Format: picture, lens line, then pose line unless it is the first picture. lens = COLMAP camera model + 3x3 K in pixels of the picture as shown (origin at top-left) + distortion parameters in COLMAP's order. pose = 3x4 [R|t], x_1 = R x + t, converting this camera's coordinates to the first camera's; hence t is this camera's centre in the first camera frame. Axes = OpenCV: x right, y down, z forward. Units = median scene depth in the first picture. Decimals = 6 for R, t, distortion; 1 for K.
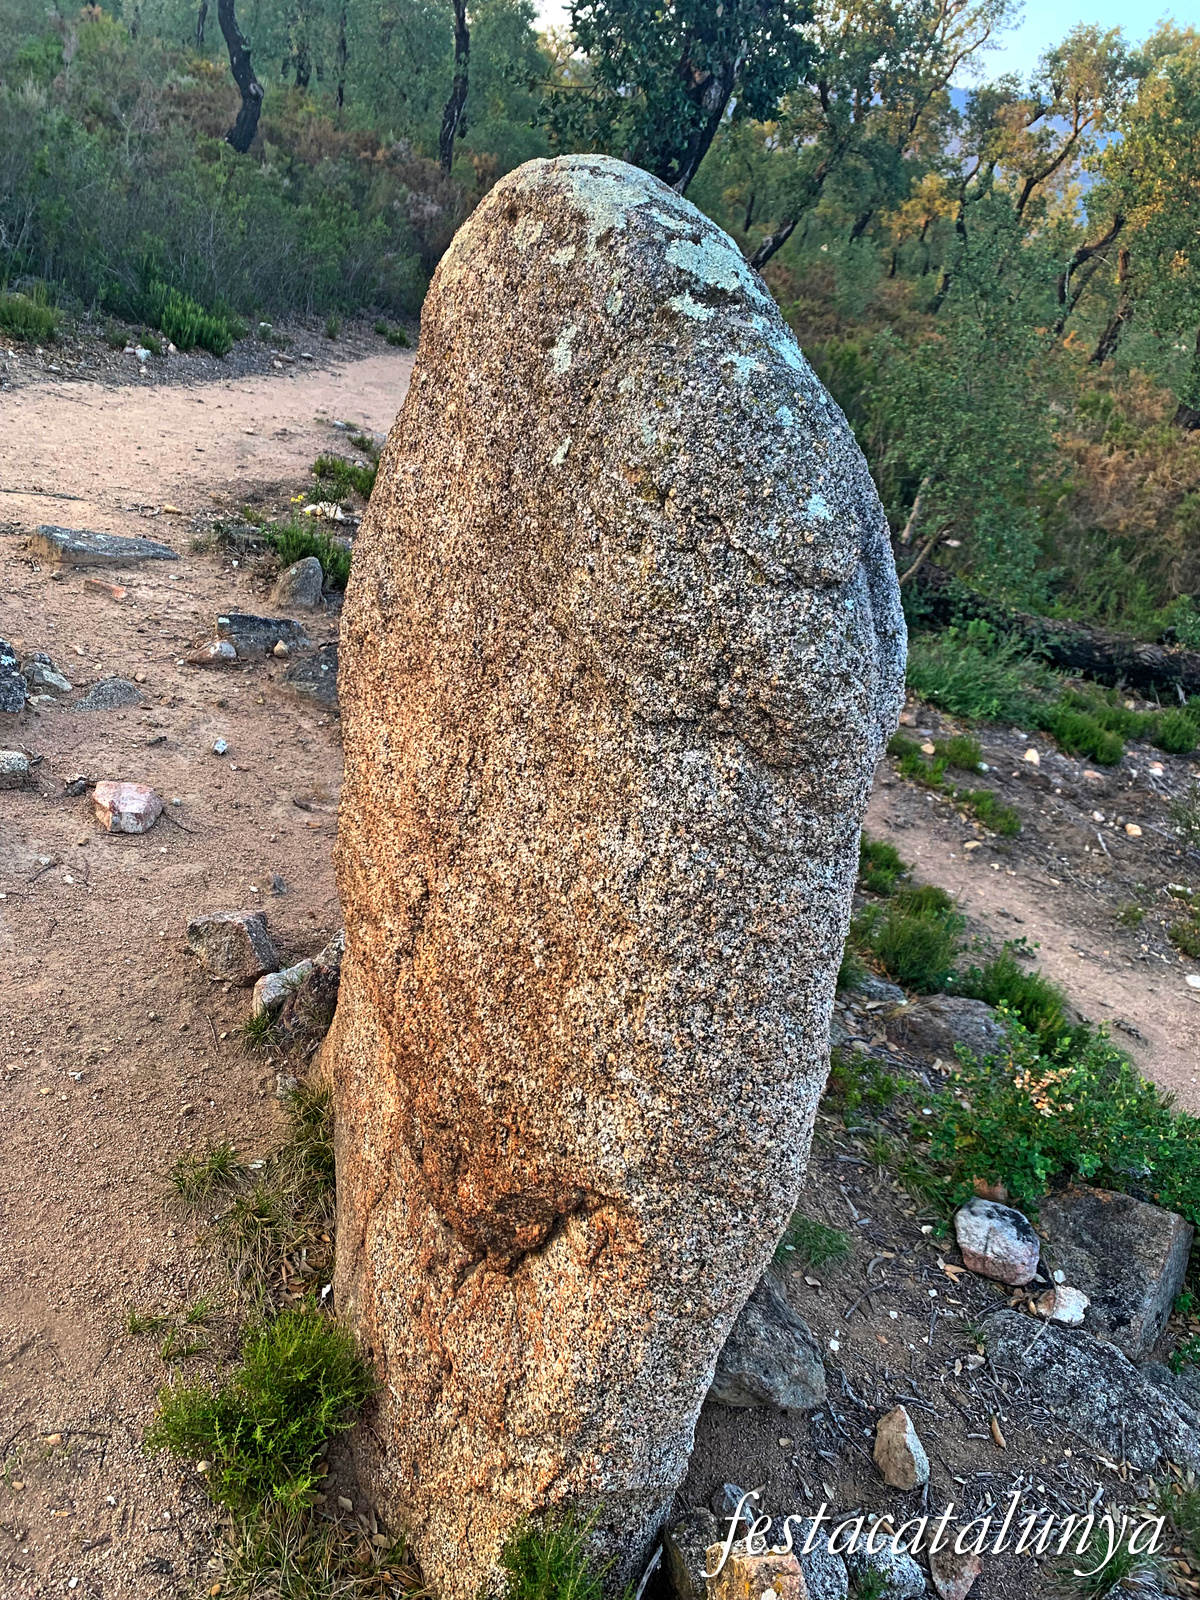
lens RADIAL K [[1194.9, 0, 584.1], [0, 1194.9, 800.4], [0, 0, 1]] dist [0.118055, -0.260560]
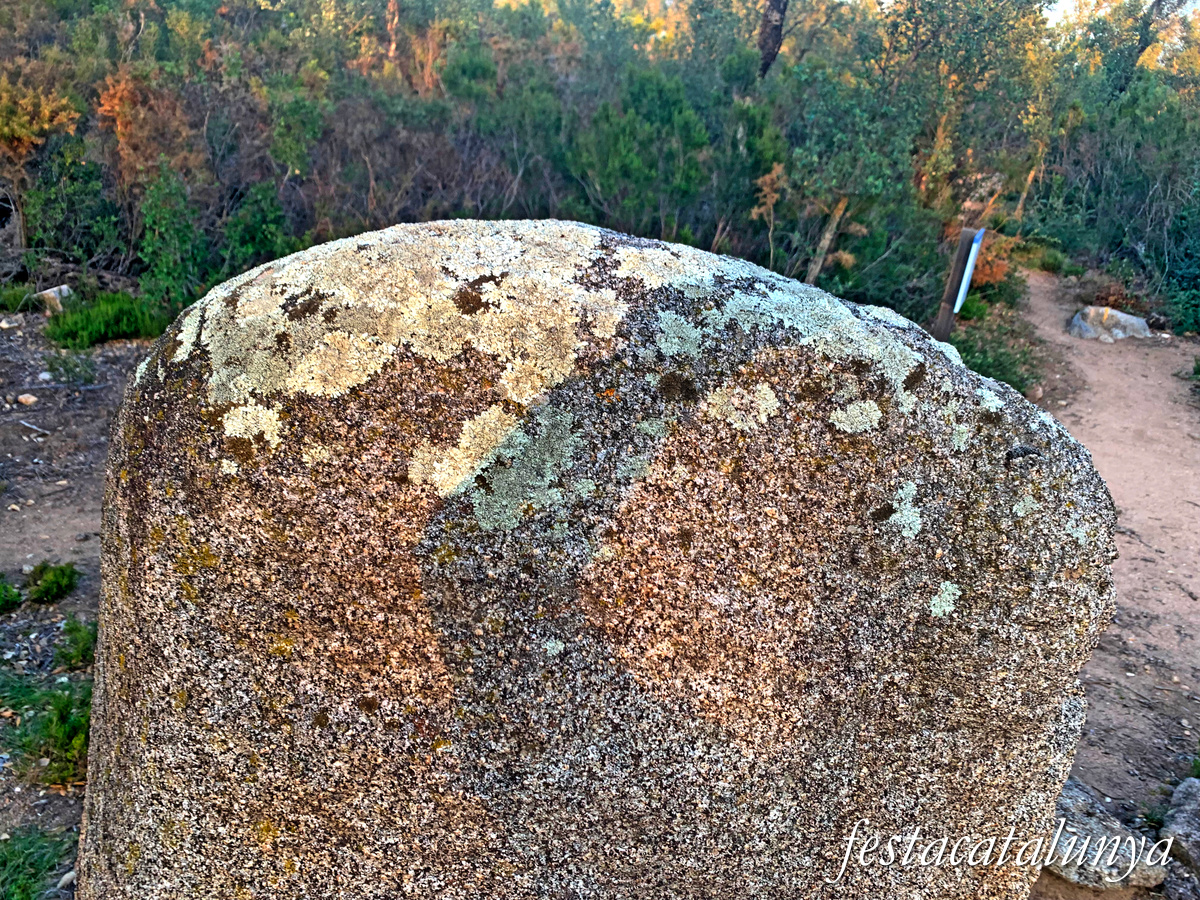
lens RADIAL K [[896.2, 0, 576.0], [0, 896.2, 451.6], [0, 0, 1]] dist [0.118055, -0.260560]
pose [[0.250712, -0.606697, 0.754362, -0.488940], [0.389290, 0.776652, 0.495243, -0.761039], [-0.886339, 0.169502, 0.430897, 0.890119]]
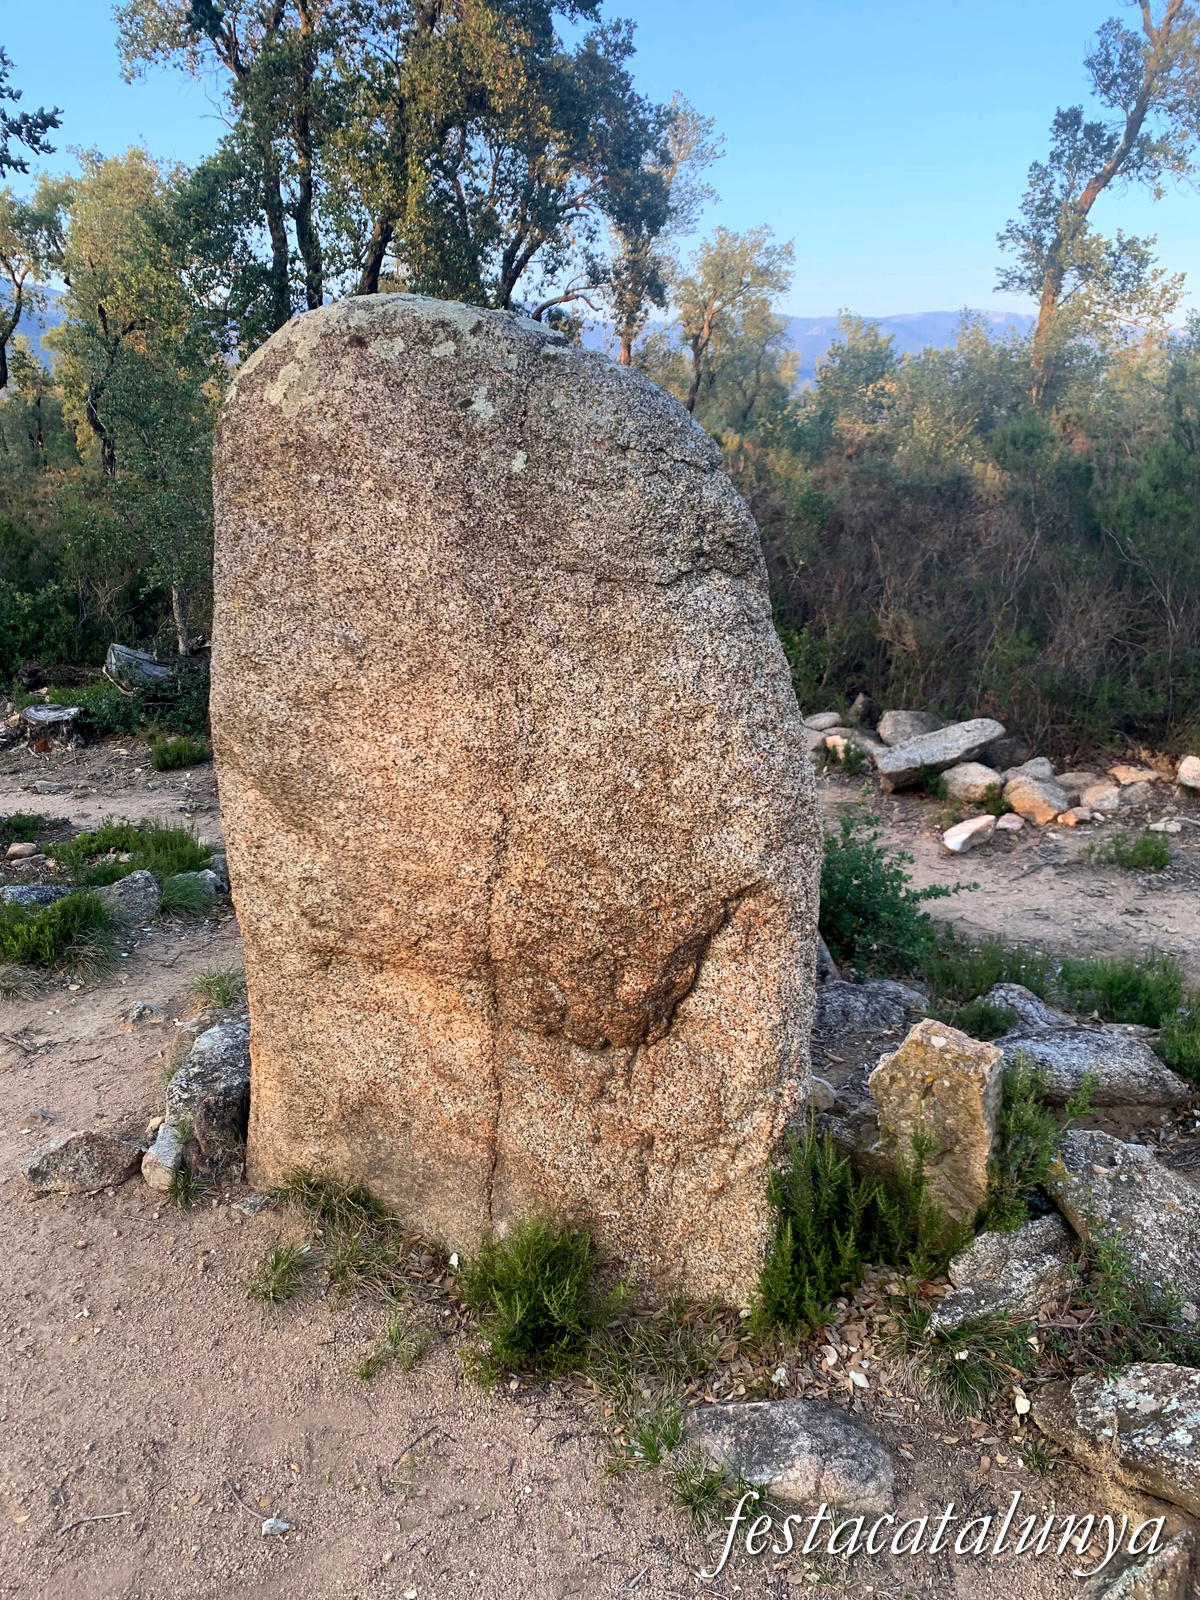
lens RADIAL K [[1176.8, 0, 590.2], [0, 1176.8, 817.6], [0, 0, 1]] dist [0.135497, -0.288195]
pose [[0.698154, -0.461201, 0.547608, -0.944748], [0.504299, 0.859710, 0.081118, 0.021753], [-0.508196, 0.219525, 0.832794, -0.196670]]
